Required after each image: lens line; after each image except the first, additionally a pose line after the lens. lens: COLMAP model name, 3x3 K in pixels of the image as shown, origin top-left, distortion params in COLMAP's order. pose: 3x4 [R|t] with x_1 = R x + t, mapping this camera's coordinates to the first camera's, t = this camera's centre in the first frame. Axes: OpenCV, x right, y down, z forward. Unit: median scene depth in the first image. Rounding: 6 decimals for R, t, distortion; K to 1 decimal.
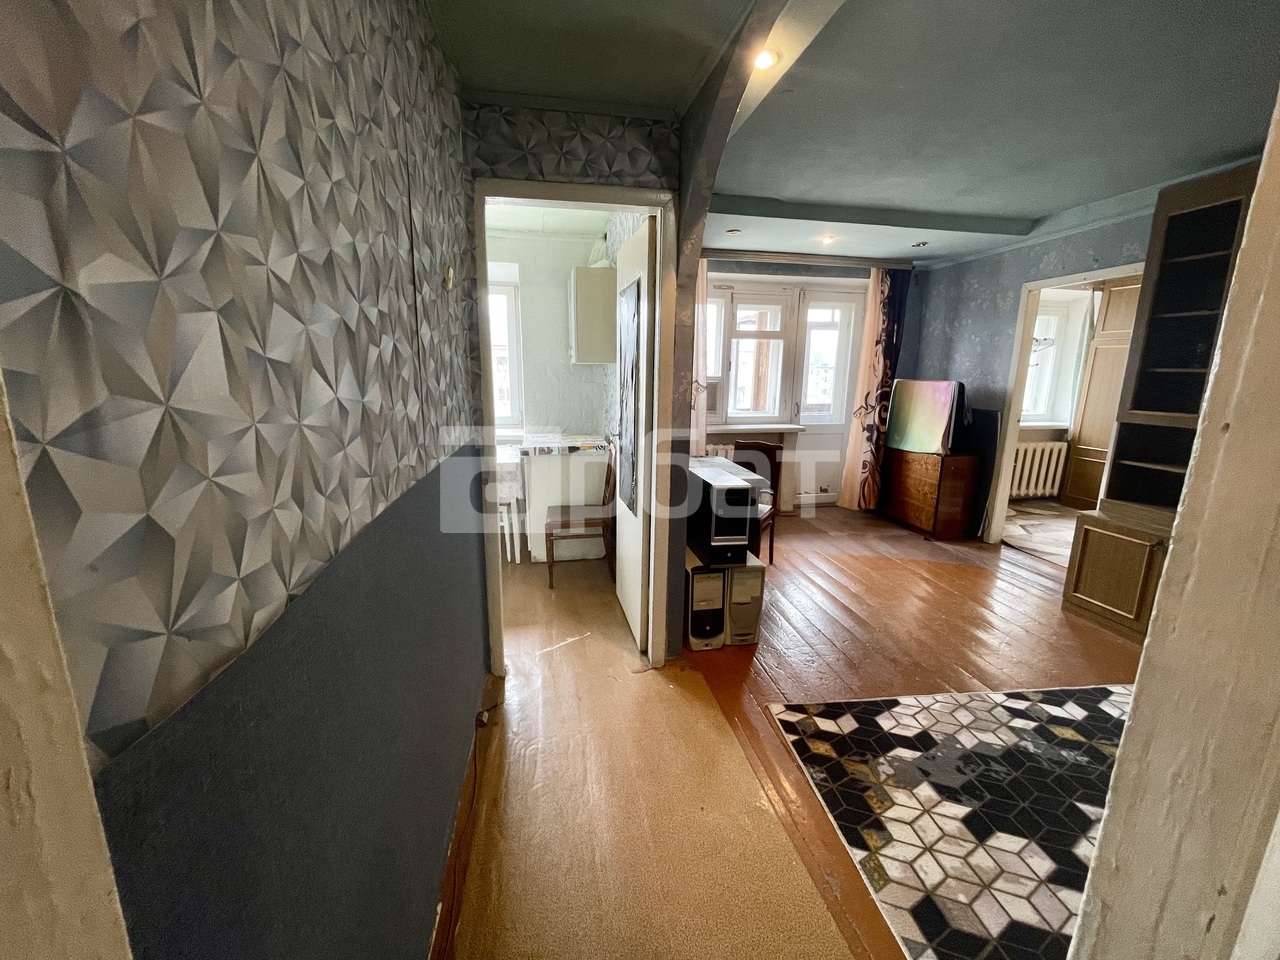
lens RADIAL K [[515.7, 0, 639.4], [0, 515.7, 481.0], [0, 0, 1]] dist [-0.001280, -0.000897]
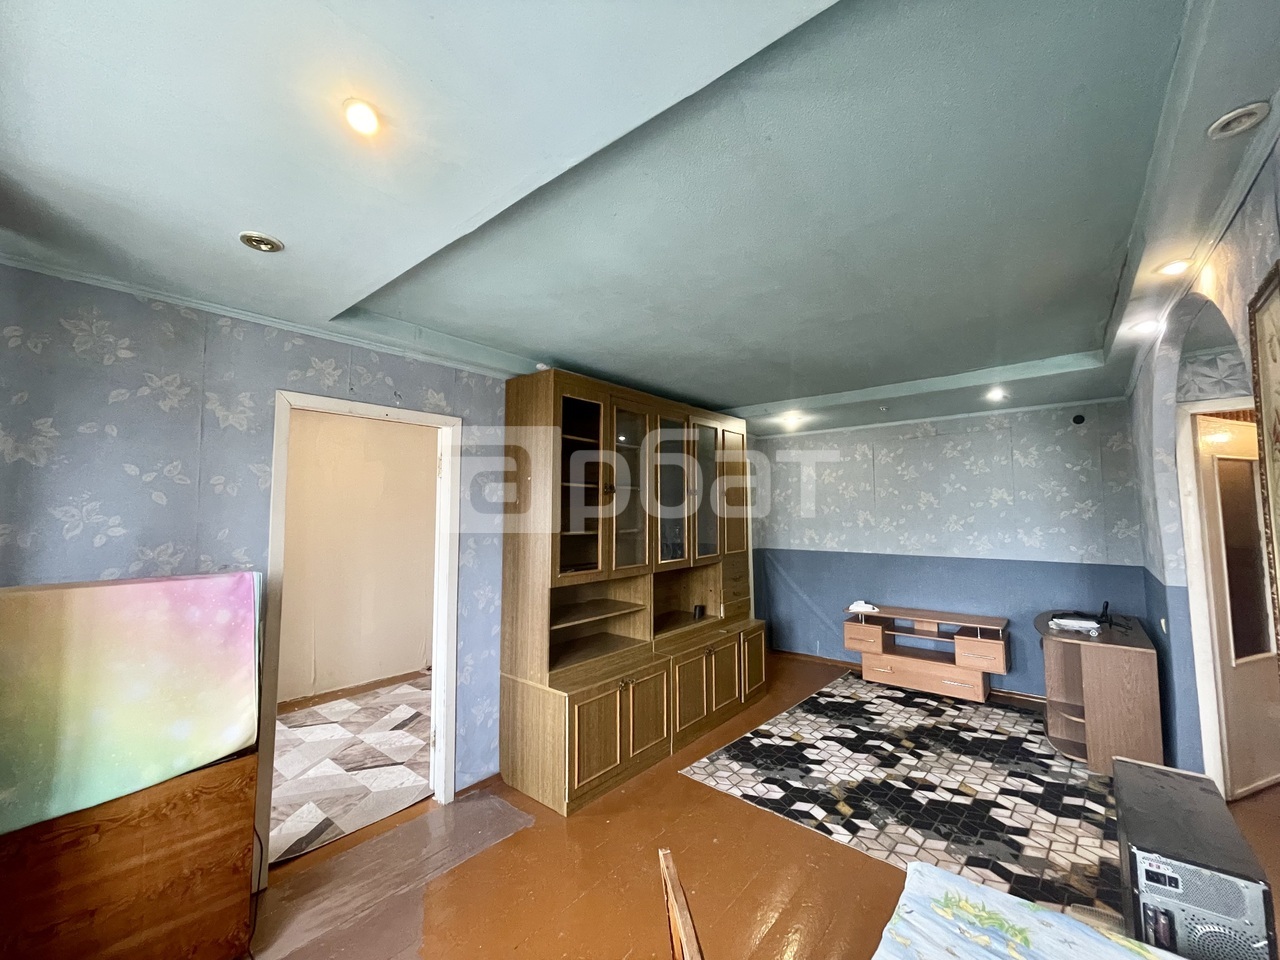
lens RADIAL K [[515.7, 0, 636.8], [0, 515.7, 485.6], [0, 0, 1]] dist [-0.001280, -0.000897]
pose [[-0.635287, 0.039477, 0.771266, 0.059541], [0.162155, 0.983248, 0.083239, -0.240145], [-0.755060, 0.177945, -0.631046, 0.980573]]
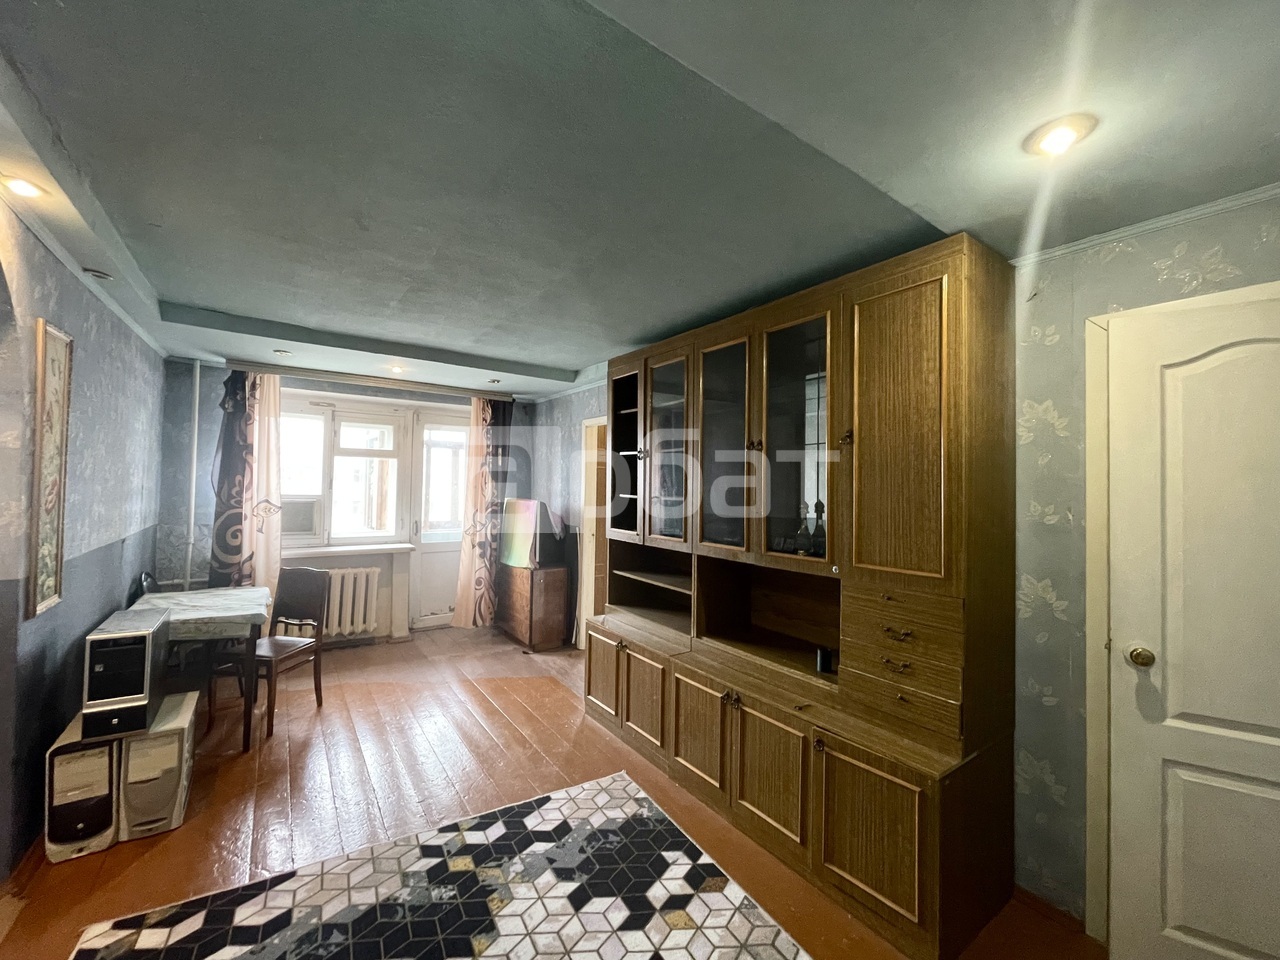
lens RADIAL K [[515.7, 0, 640.7], [0, 515.7, 480.6], [0, 0, 1]] dist [-0.001280, -0.000897]
pose [[0.909534, 0.012299, 0.415448, 0.342401], [0.076351, 0.977608, -0.196095, -0.002271], [-0.408557, 0.210075, 0.888229, -0.076555]]
